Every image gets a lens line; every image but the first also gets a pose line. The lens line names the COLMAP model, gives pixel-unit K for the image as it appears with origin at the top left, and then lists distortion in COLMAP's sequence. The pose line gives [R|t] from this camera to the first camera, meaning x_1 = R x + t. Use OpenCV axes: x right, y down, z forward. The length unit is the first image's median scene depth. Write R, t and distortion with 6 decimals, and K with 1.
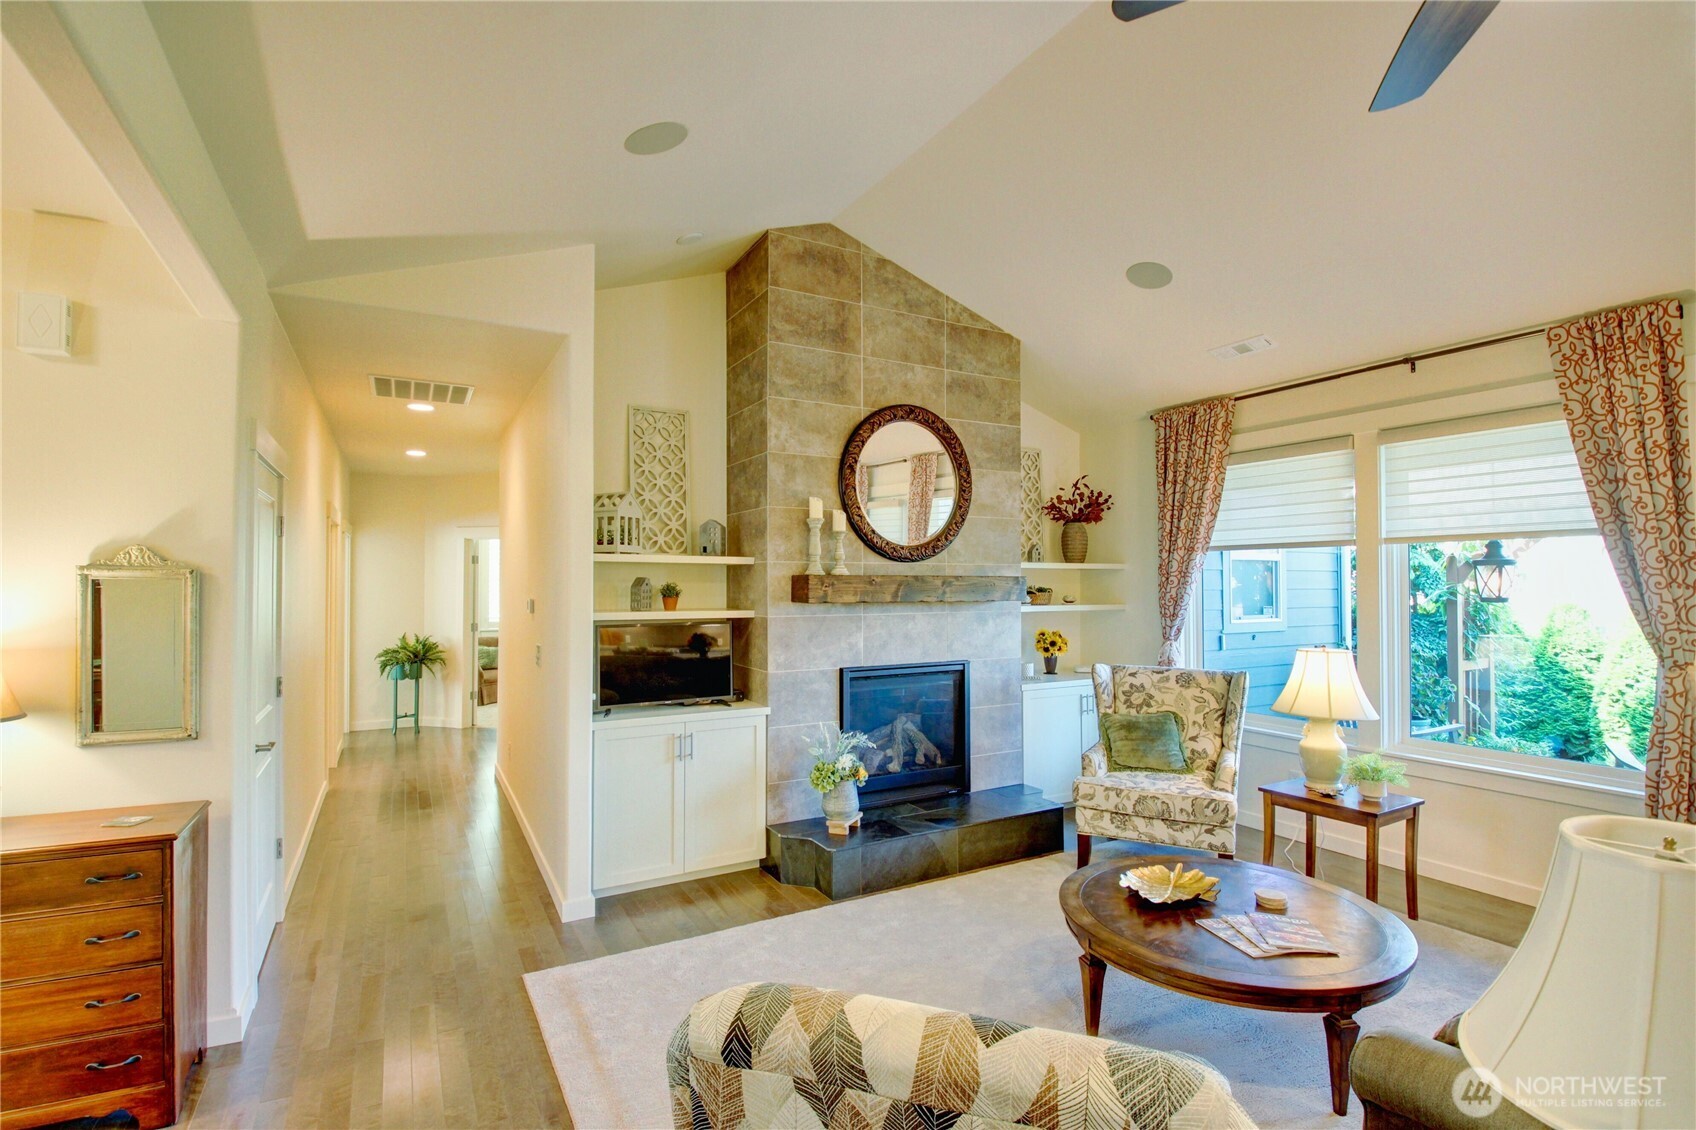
lens RADIAL K [[802.5, 0, 838.1], [0, 802.5, 587.4], [0, 0, 1]] dist [-0.031558, -0.004200]
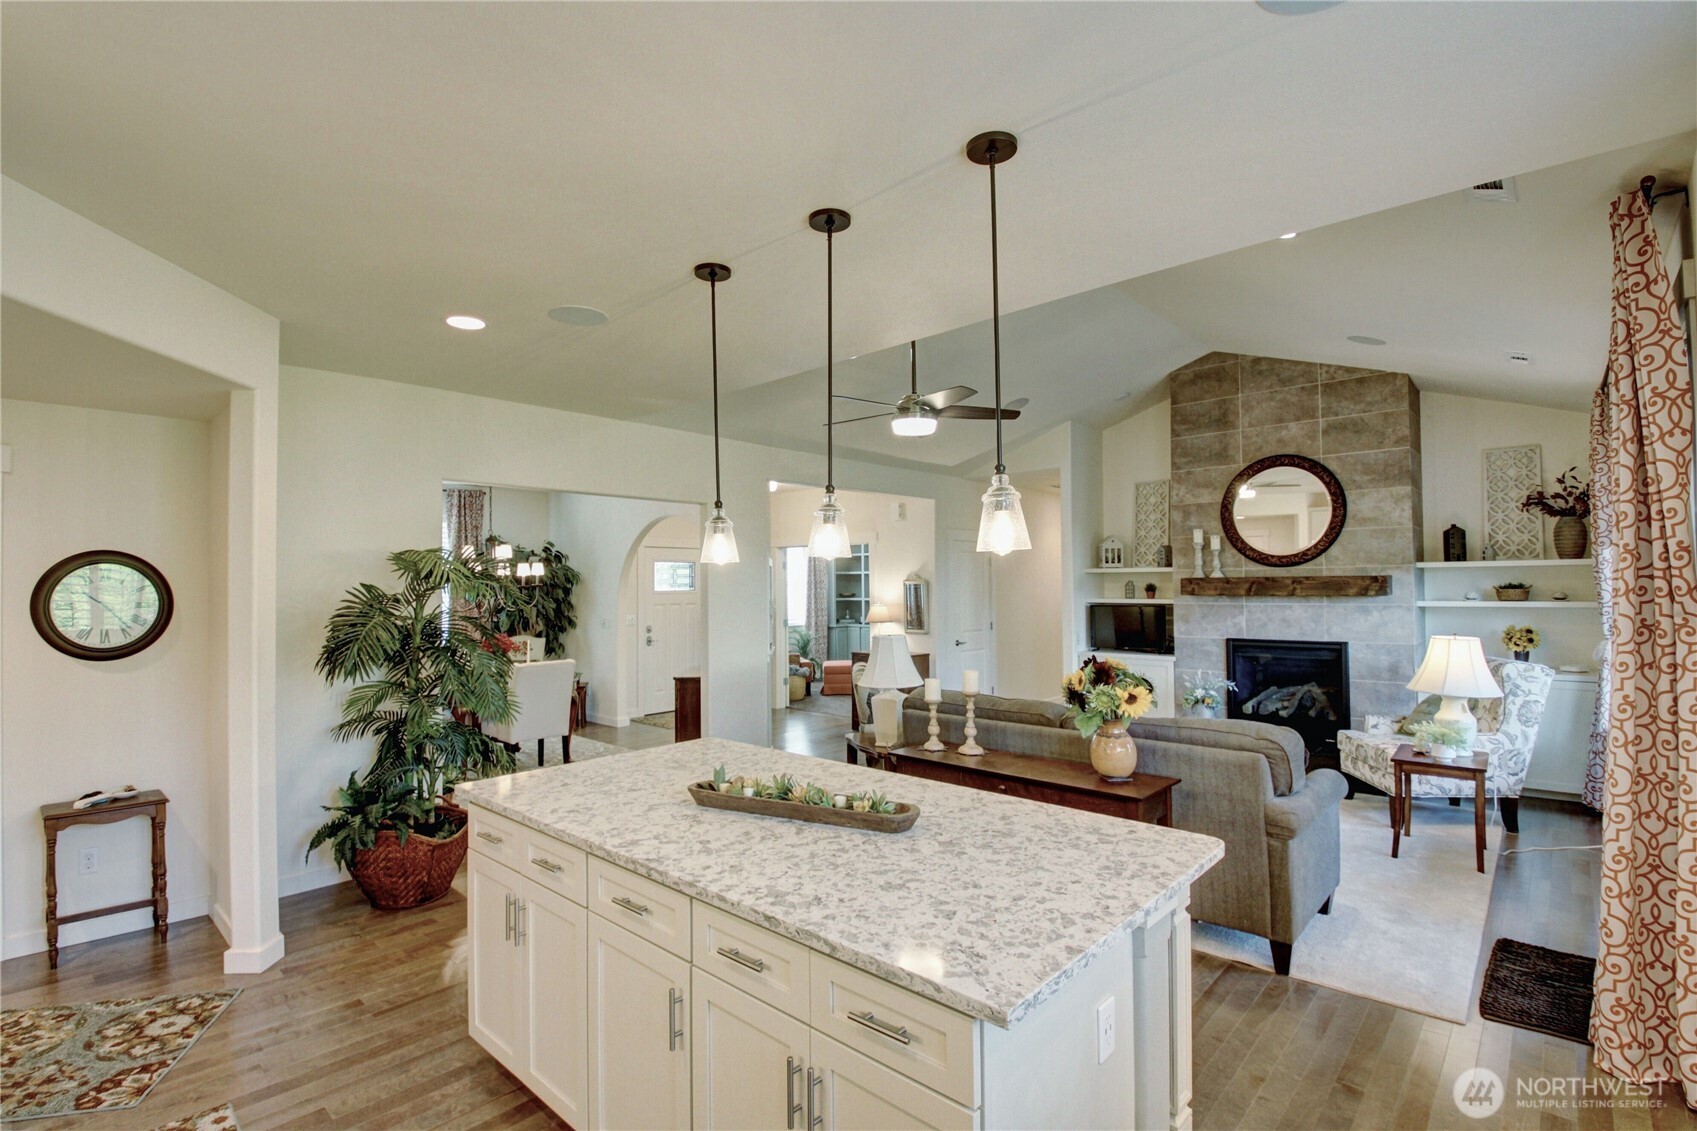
lens RADIAL K [[802.9, 0, 843.4], [0, 802.9, 576.9], [0, 0, 1]] dist [-0.031558, -0.004200]
pose [[0.312263, -0.011401, -0.949927, 1.165309], [0.006453, 0.999930, -0.009880, -0.005505], [0.949974, -0.003045, 0.312315, -0.159938]]
